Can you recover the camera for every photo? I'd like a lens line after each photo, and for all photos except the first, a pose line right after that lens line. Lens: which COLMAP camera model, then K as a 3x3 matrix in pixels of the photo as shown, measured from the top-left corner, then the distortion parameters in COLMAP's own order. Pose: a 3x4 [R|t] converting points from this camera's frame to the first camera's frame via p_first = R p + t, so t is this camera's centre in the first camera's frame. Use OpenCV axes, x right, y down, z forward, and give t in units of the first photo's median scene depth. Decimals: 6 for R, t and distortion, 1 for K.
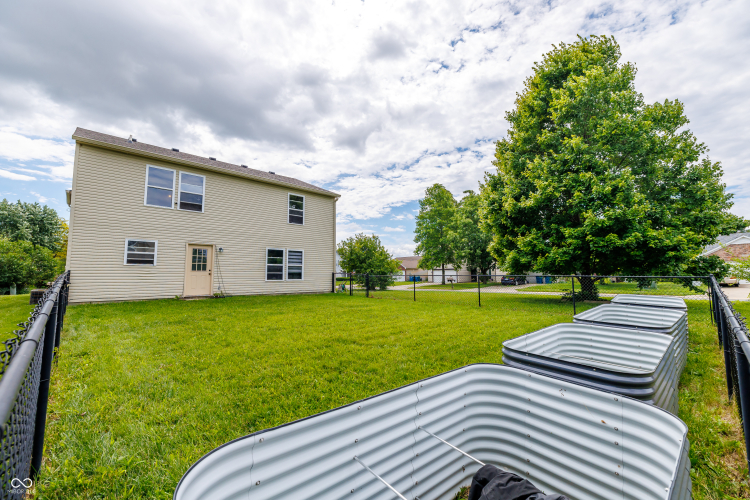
lens RADIAL K [[317.6, 0, 369.8], [0, 317.6, 247.7], [0, 0, 1]] dist [0.011556, -0.000419]
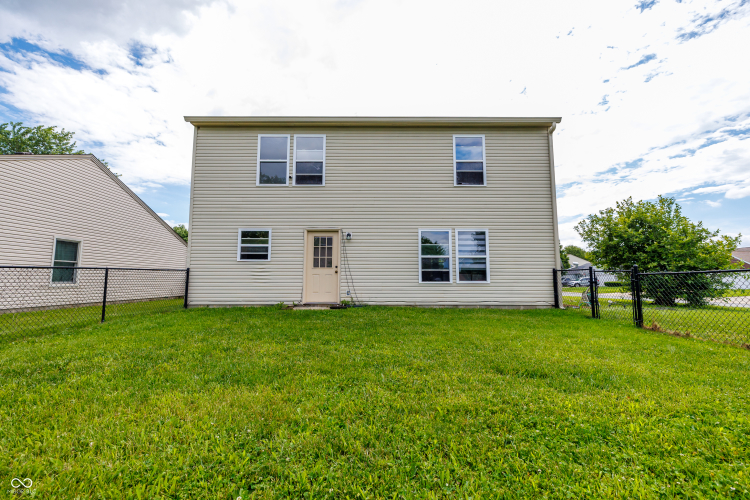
lens RADIAL K [[317.6, 0, 377.6], [0, 317.6, 251.0], [0, 0, 1]] dist [0.011556, -0.000419]
pose [[0.736884, -0.065466, -0.672842, 0.026619], [0.059302, 0.997723, -0.032130, 0.056058], [0.673414, -0.016225, 0.739088, 0.480906]]
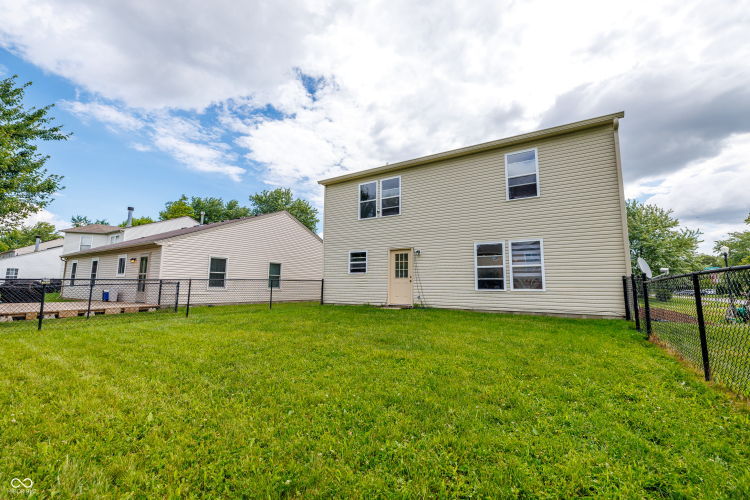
lens RADIAL K [[317.6, 0, 373.7], [0, 317.6, 250.3], [0, 0, 1]] dist [0.011556, -0.000419]
pose [[0.257417, -0.114559, -0.959486, 0.285130], [0.075503, 0.992296, -0.098220, 0.066679], [0.963346, -0.047160, 0.264083, 0.586151]]
